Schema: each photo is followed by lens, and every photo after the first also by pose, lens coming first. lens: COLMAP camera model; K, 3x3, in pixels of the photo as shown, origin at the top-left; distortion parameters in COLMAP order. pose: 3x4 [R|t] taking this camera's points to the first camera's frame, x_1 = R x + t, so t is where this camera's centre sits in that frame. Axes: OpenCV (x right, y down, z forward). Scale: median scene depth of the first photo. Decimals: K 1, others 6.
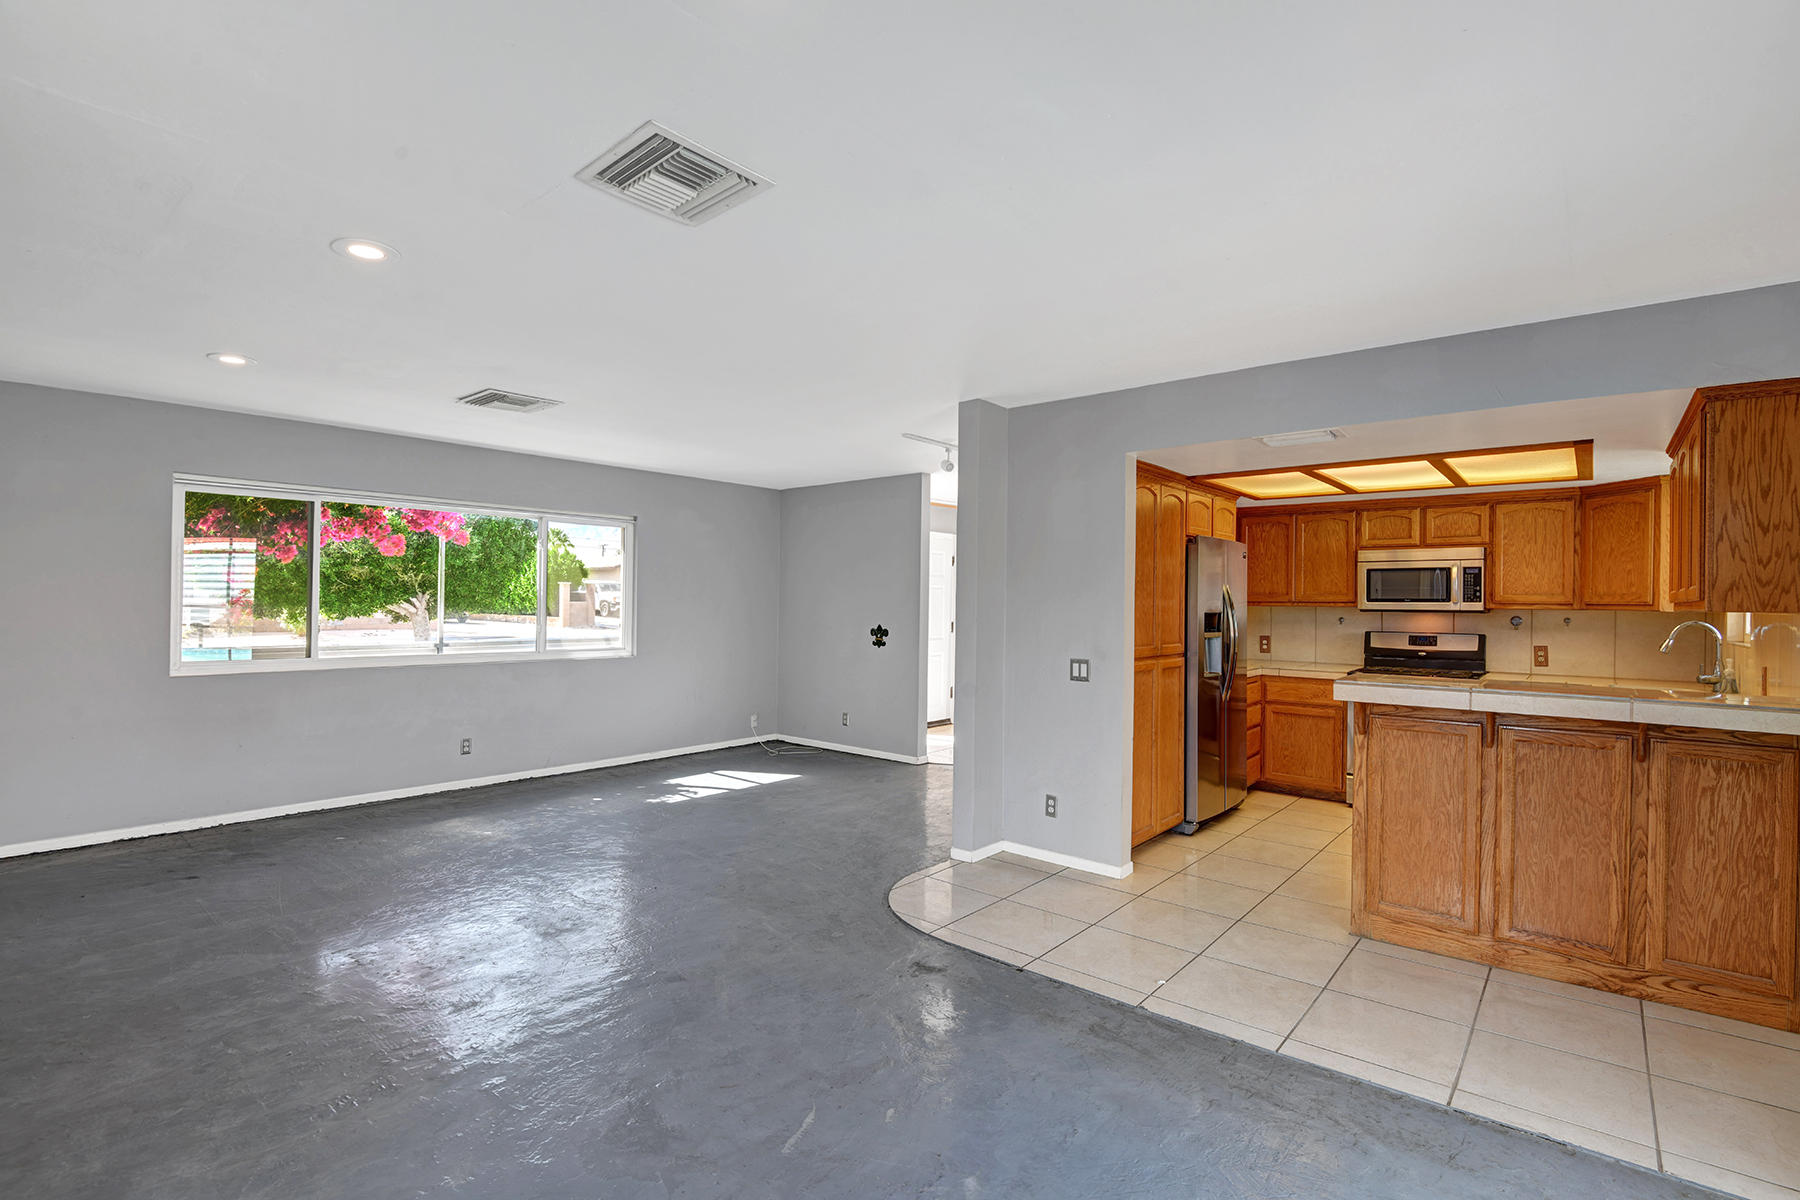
lens RADIAL K [[829.7, 0, 934.7], [0, 829.7, 601.5], [0, 0, 1]] dist [0.000199, -0.000024]
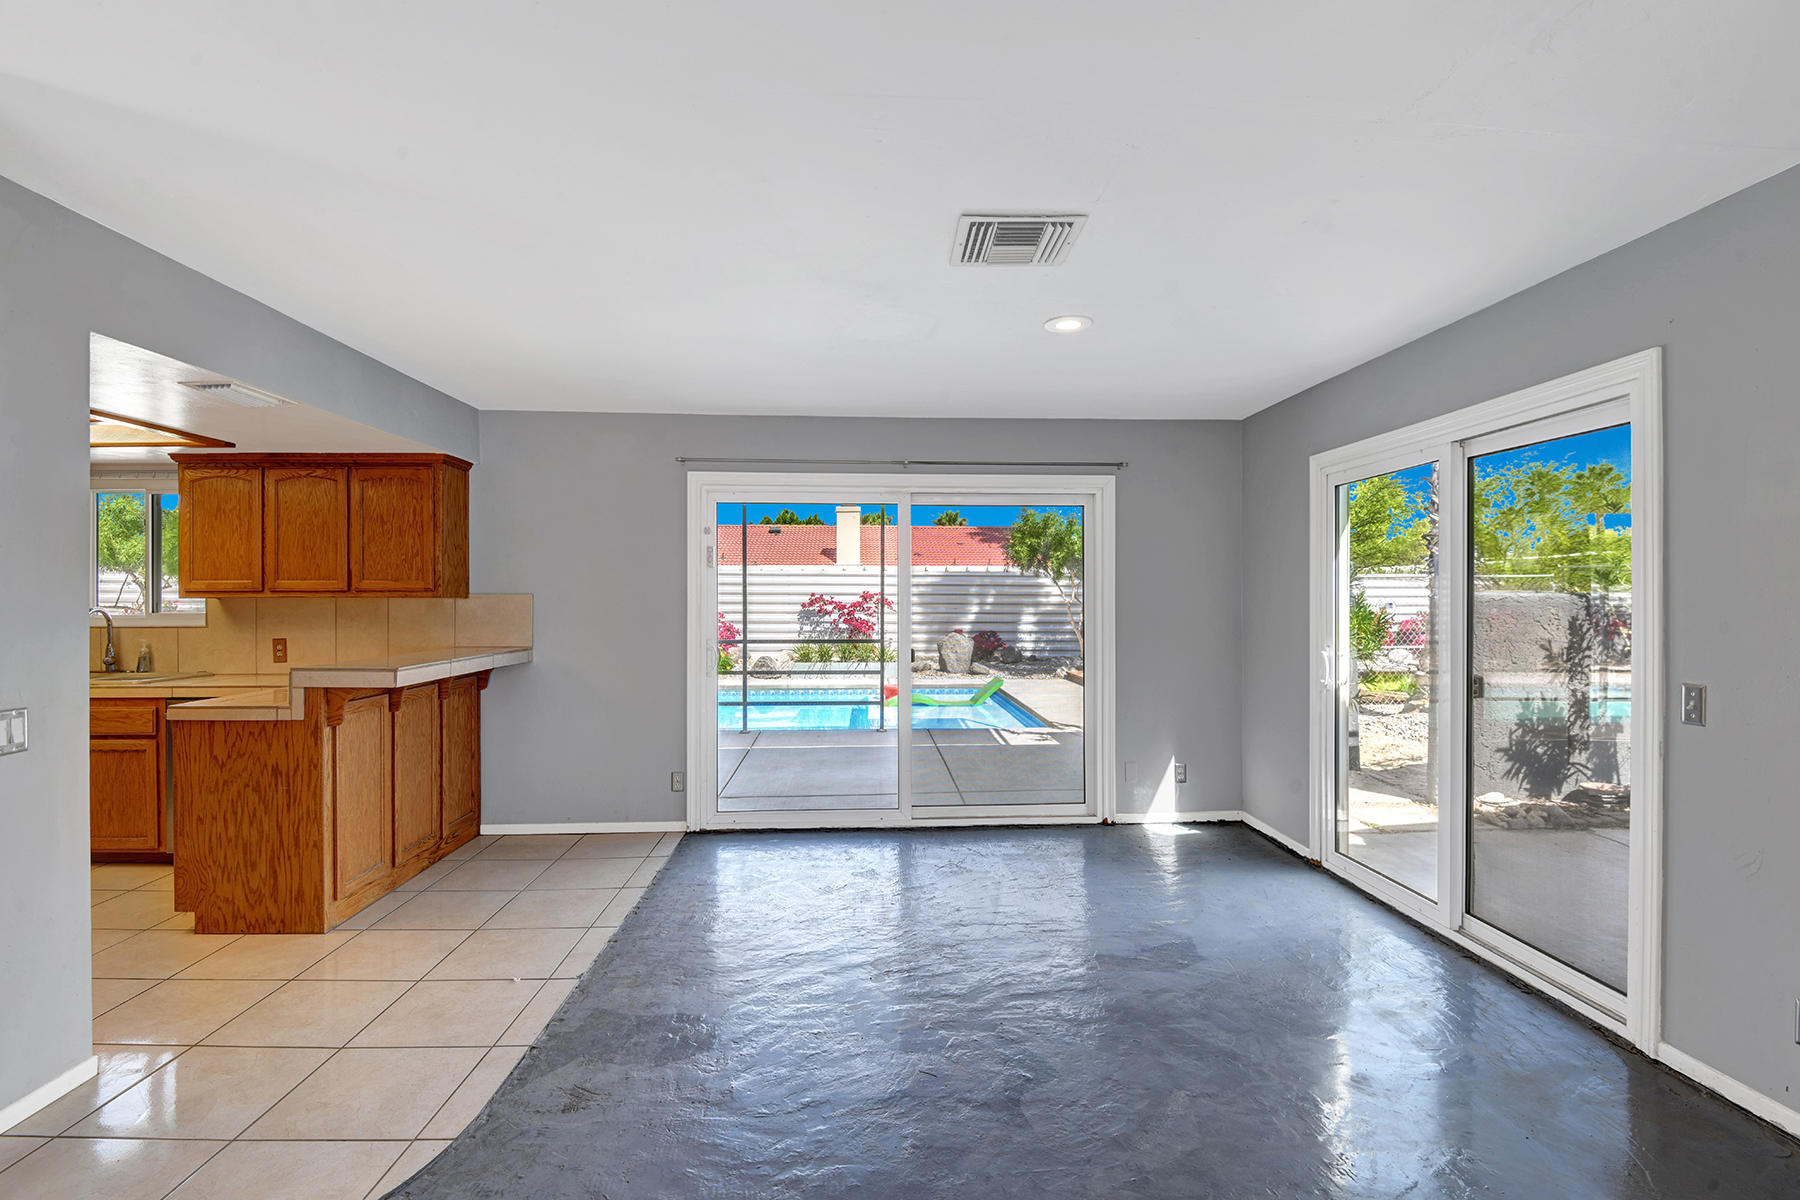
lens RADIAL K [[839.8, 0, 916.0], [0, 839.8, 591.8], [0, 0, 1]] dist [0.000932, -0.031864]
pose [[-0.678814, -0.004876, 0.734294, -0.776152], [-0.005974, 0.999982, 0.001117, -0.006566], [-0.734286, -0.003628, -0.678831, 1.328832]]
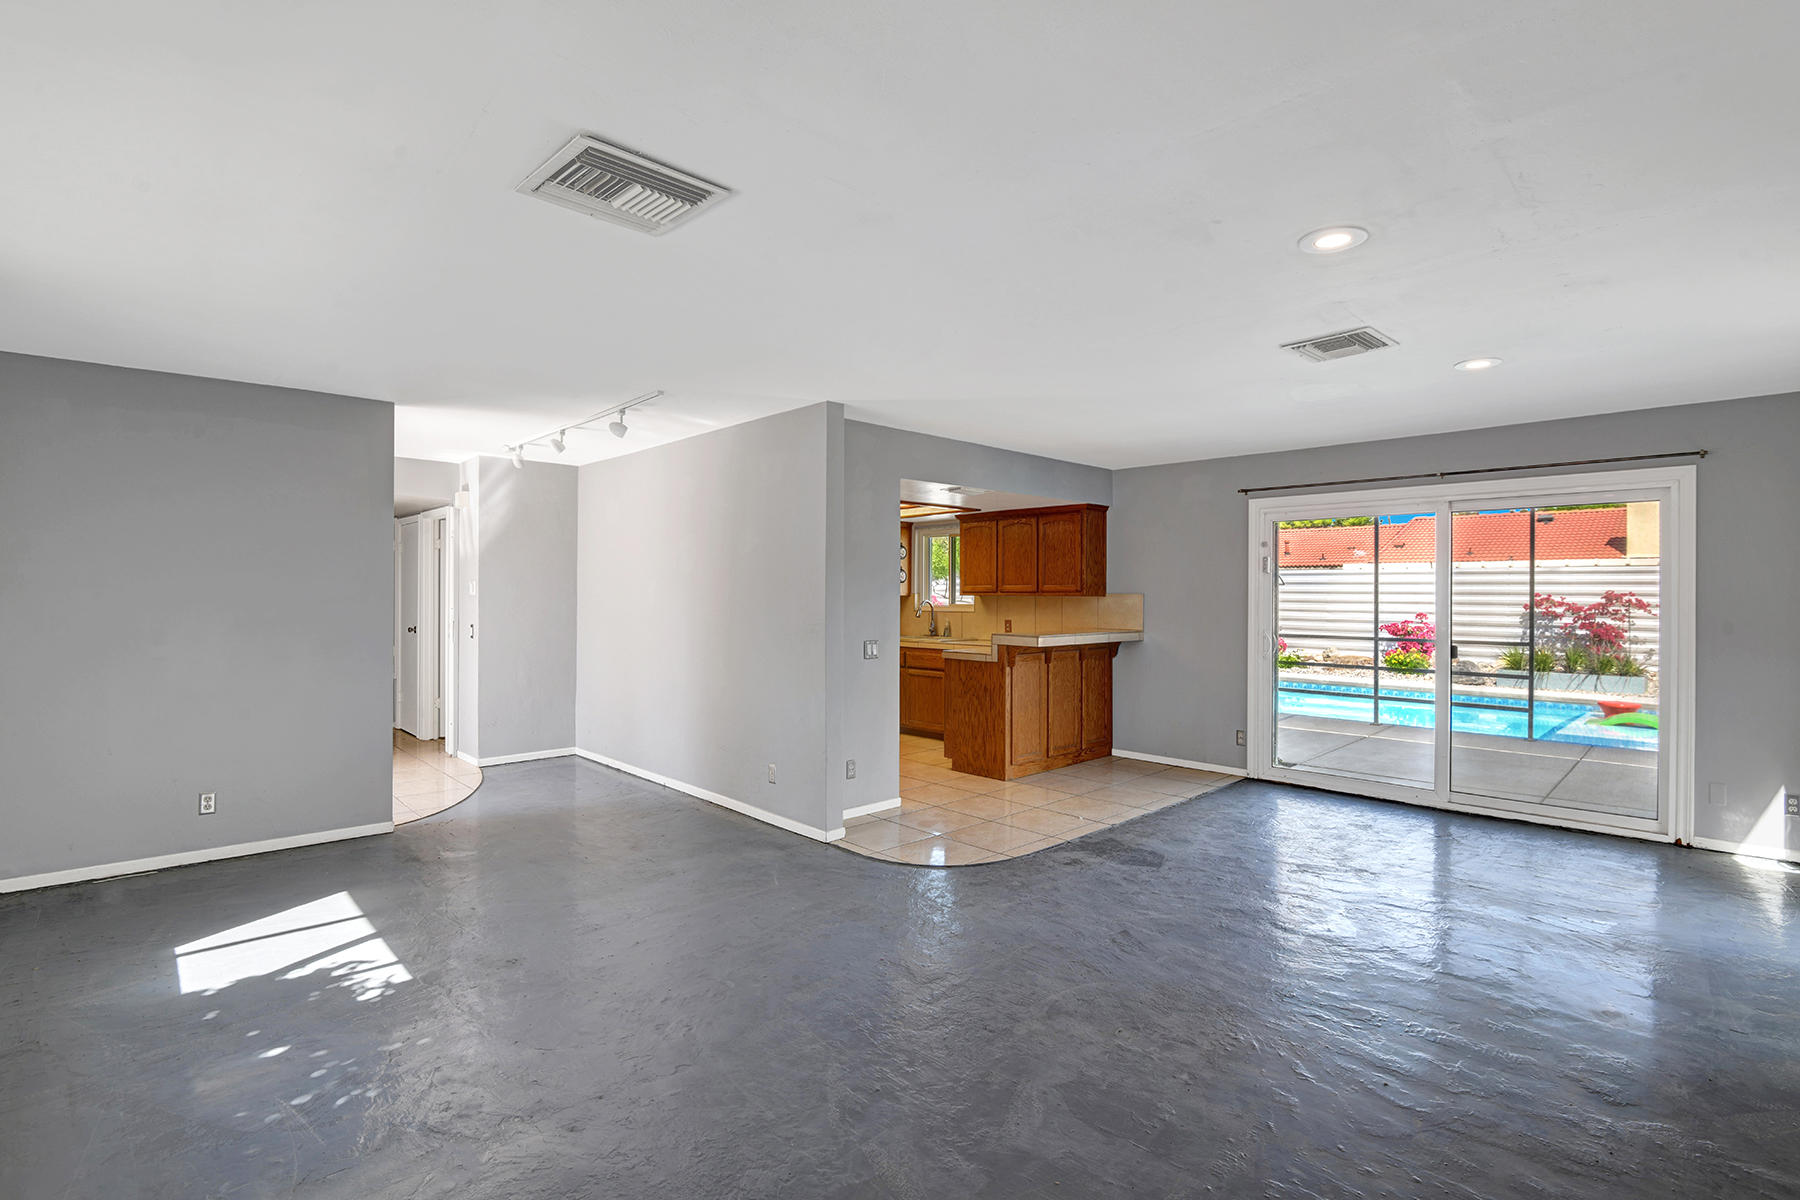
lens RADIAL K [[827.2, 0, 889.4], [0, 827.2, 592.8], [0, 0, 1]] dist [0.000436, -0.000012]
pose [[0.136481, -0.007679, 0.990613, -1.458537], [-0.003424, 0.999960, 0.008223, -0.014969], [-0.990637, -0.004514, 0.136450, 1.159995]]
